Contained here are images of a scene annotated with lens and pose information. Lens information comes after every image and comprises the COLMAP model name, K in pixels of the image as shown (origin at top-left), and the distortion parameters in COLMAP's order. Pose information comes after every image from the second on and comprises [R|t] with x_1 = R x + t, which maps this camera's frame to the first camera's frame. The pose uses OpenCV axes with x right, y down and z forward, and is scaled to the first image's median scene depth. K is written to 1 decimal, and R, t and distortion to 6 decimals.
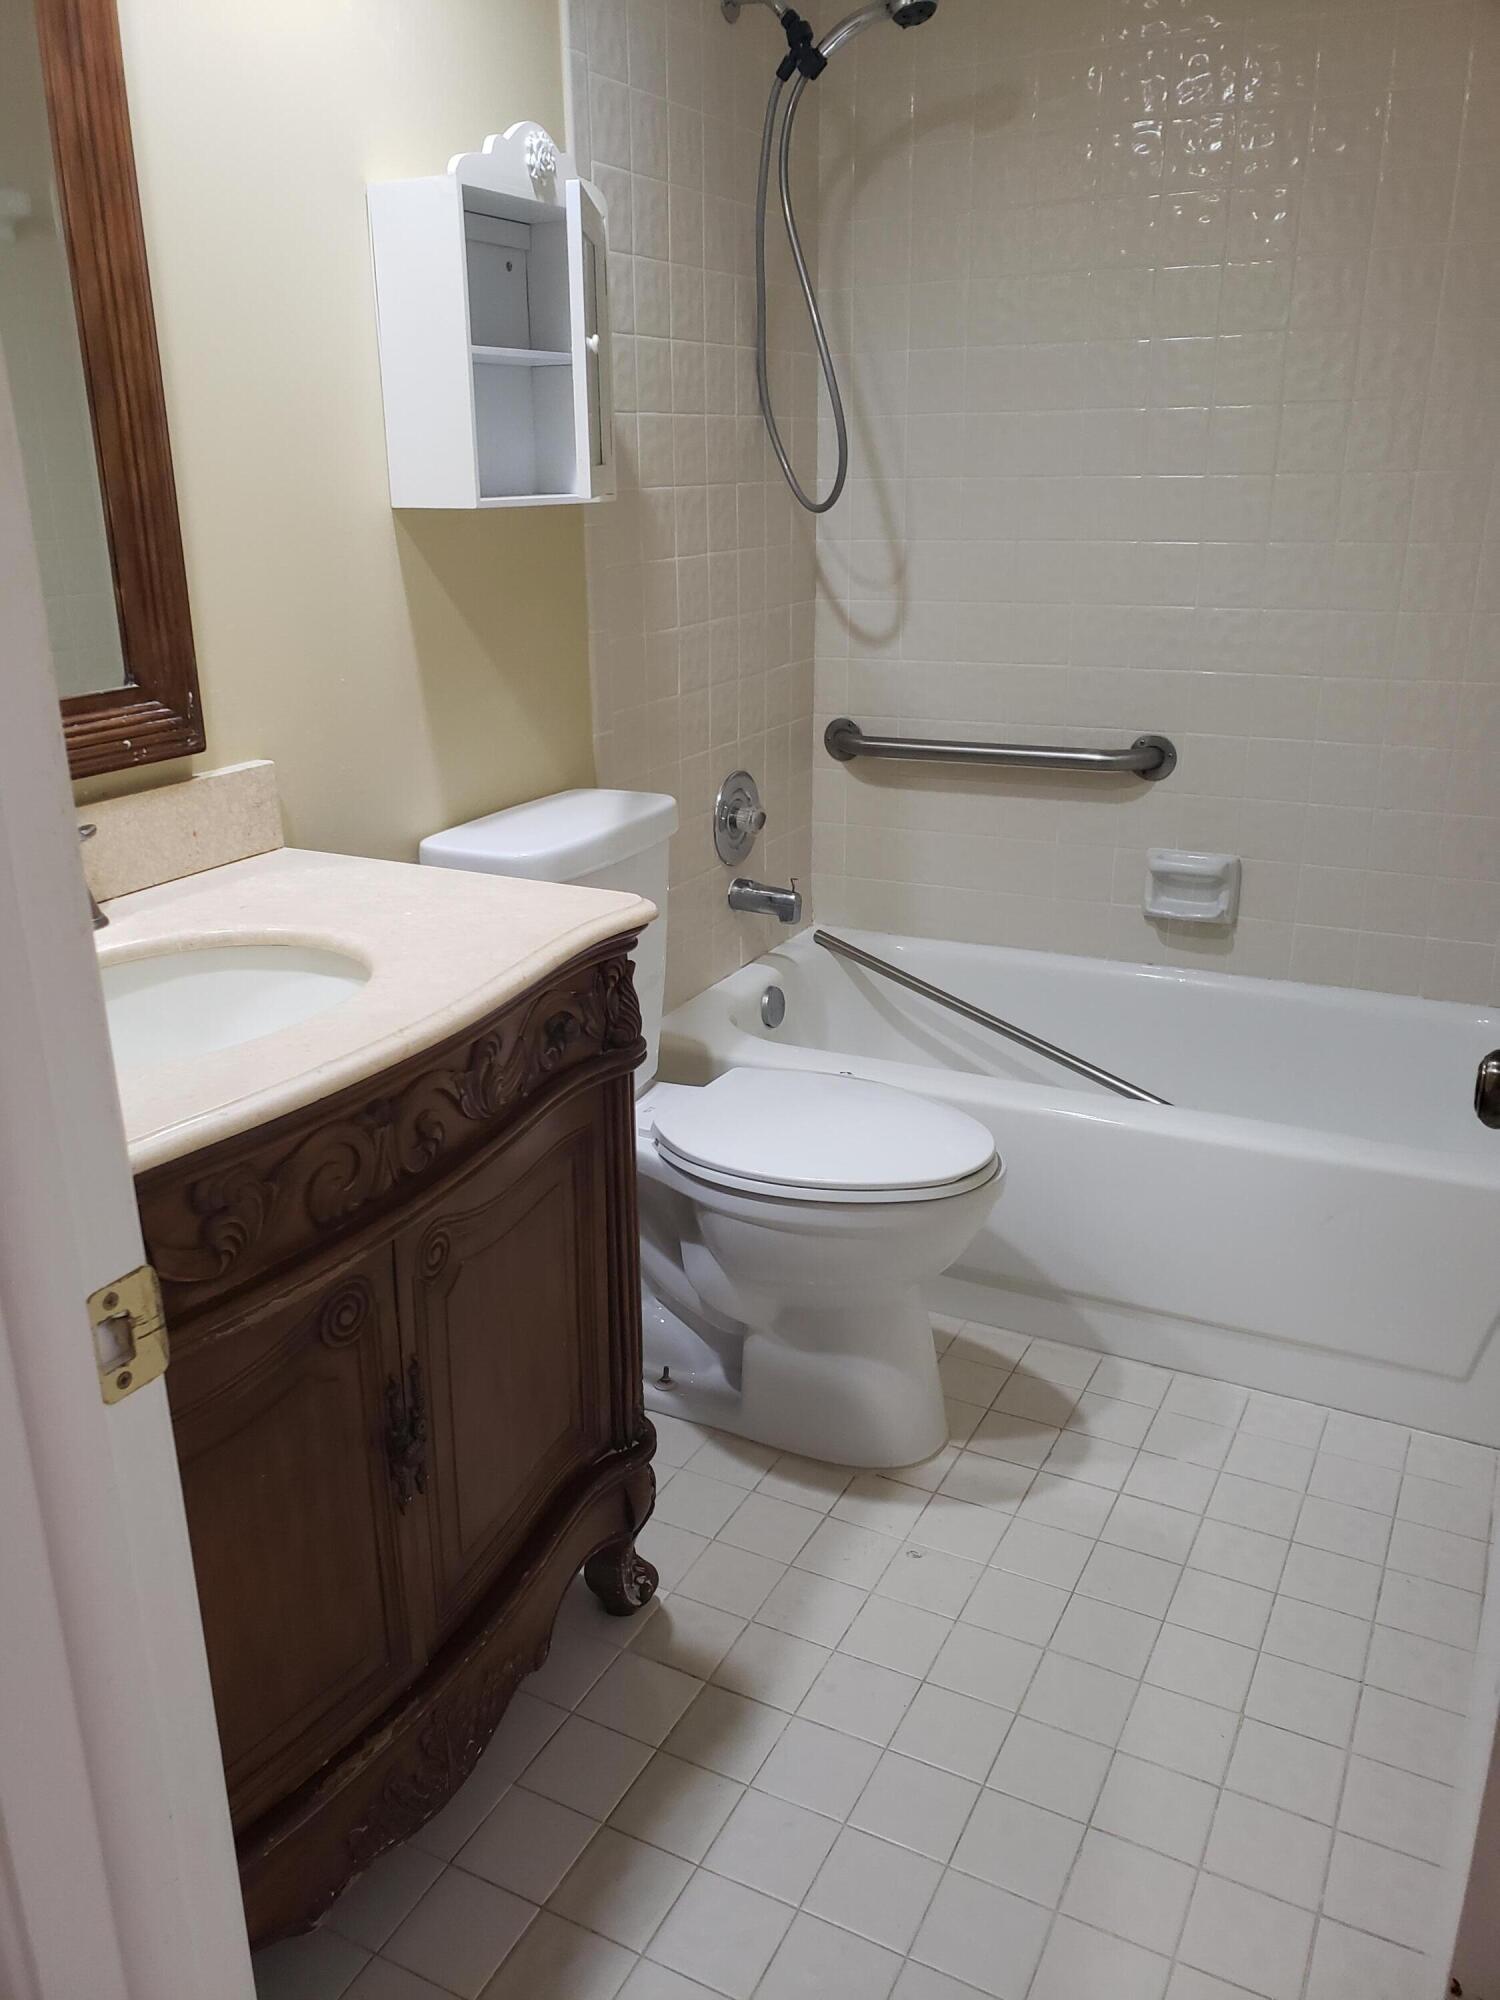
lens RADIAL K [[1537.2, 0, 739.2], [0, 1537.2, 990.3], [0, 0, 1]] dist [0.010891, 0.002976]
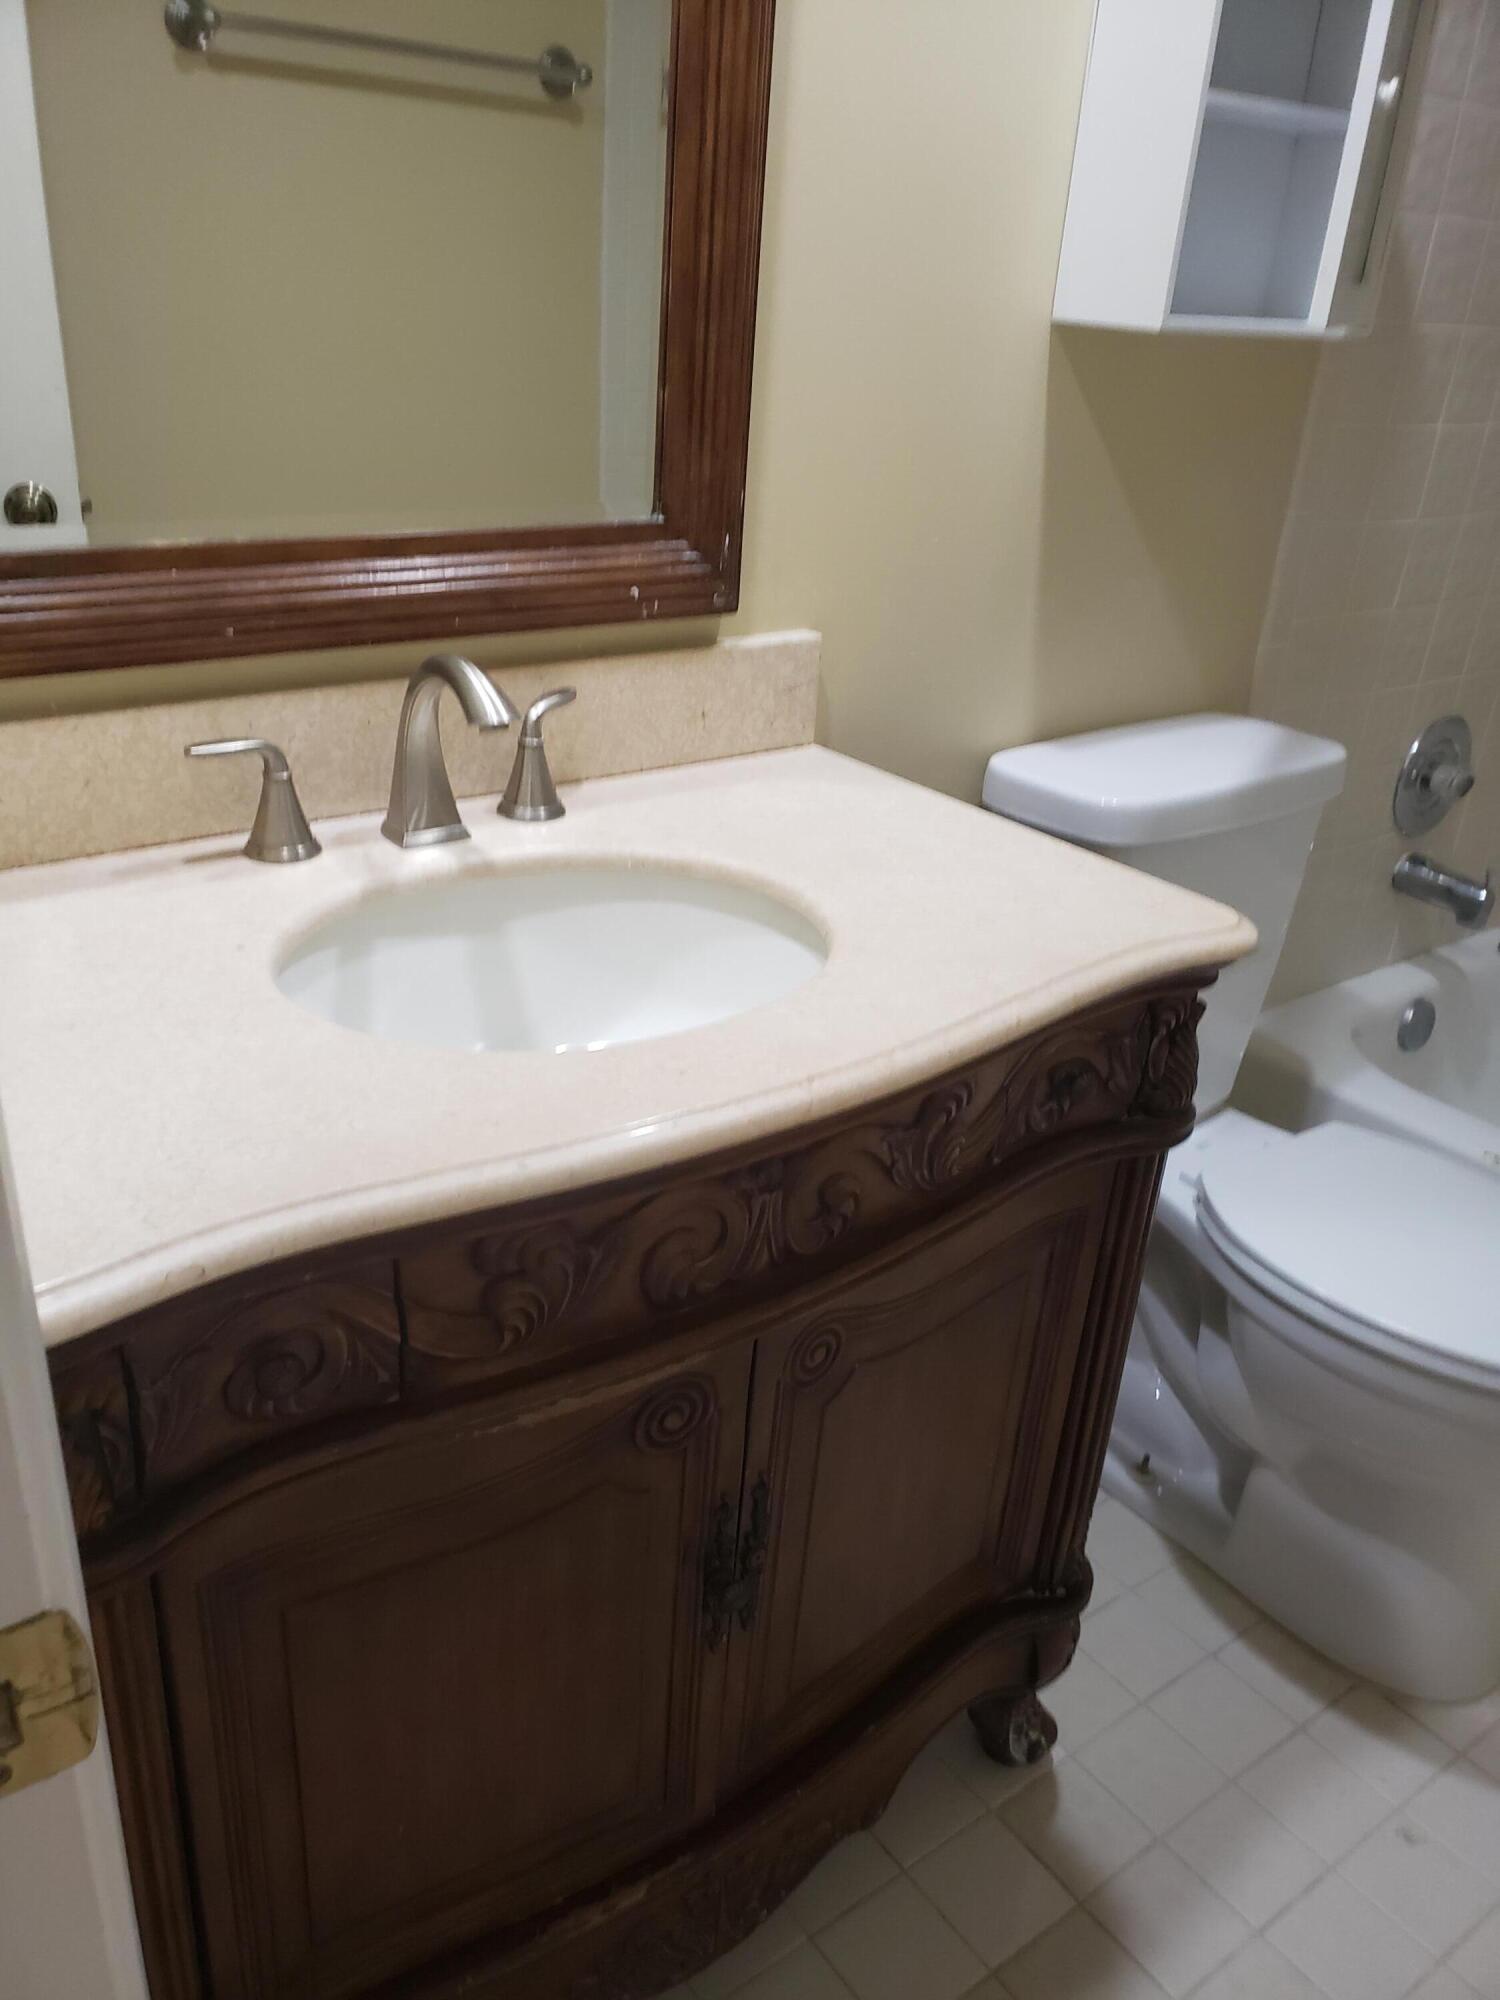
lens RADIAL K [[1537.2, 0, 769.2], [0, 1537.2, 1007.6], [0, 0, 1]] dist [0.010891, 0.002976]
pose [[0.900749, 0.248328, -0.356348, 0.004468], [-0.205699, 0.966491, 0.153568, -0.085432], [0.382543, -0.065026, 0.921647, 0.265195]]
